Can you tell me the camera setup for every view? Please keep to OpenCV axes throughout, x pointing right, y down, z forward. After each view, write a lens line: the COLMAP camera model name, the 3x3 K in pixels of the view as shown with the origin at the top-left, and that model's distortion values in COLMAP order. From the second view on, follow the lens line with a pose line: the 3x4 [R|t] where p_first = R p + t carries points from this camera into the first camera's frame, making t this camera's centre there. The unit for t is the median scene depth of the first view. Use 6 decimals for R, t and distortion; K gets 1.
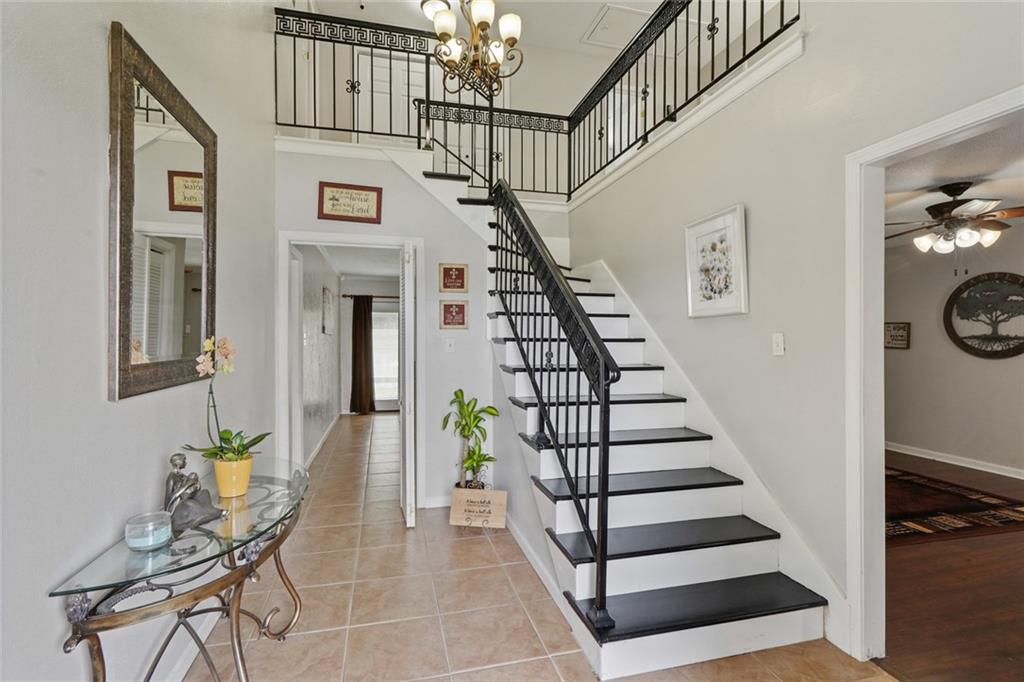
lens RADIAL K [[482.0, 0, 512.0], [0, 482.0, 341.0], [0, 0, 1]] dist [0.000112, 0.000007]
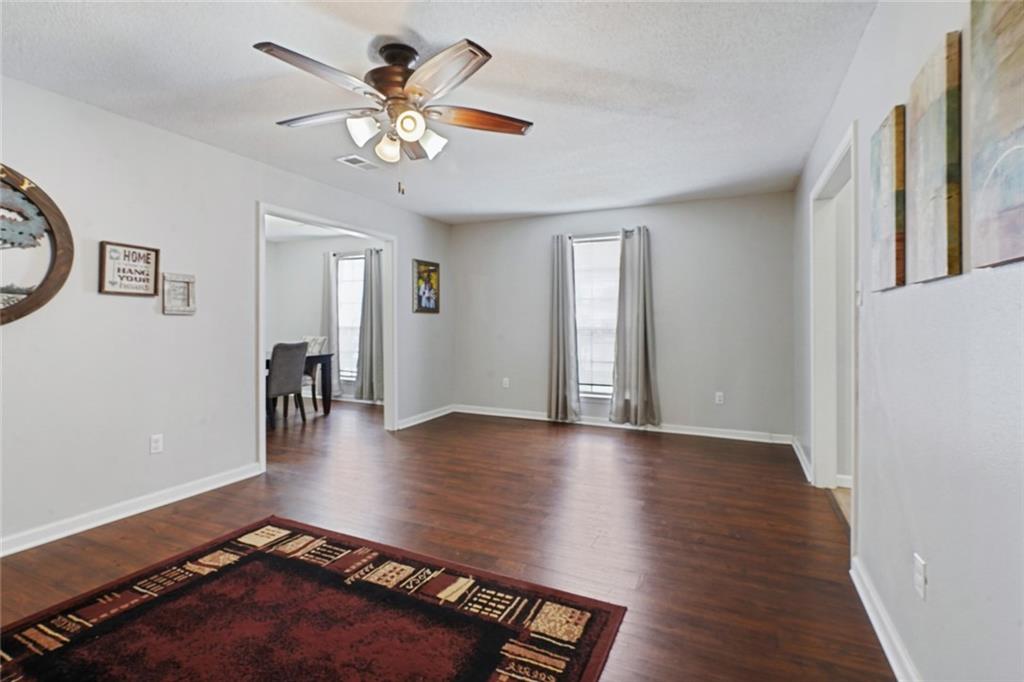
lens RADIAL K [[475.6, 0, 510.8], [0, 475.6, 321.0], [0, 0, 1]] dist [-0.000103, -0.000139]
pose [[-0.767942, -0.004445, 0.640504, 0.378905], [0.004062, 0.999922, 0.011809, 0.031545], [-0.640507, 0.011670, -0.767864, 1.368812]]
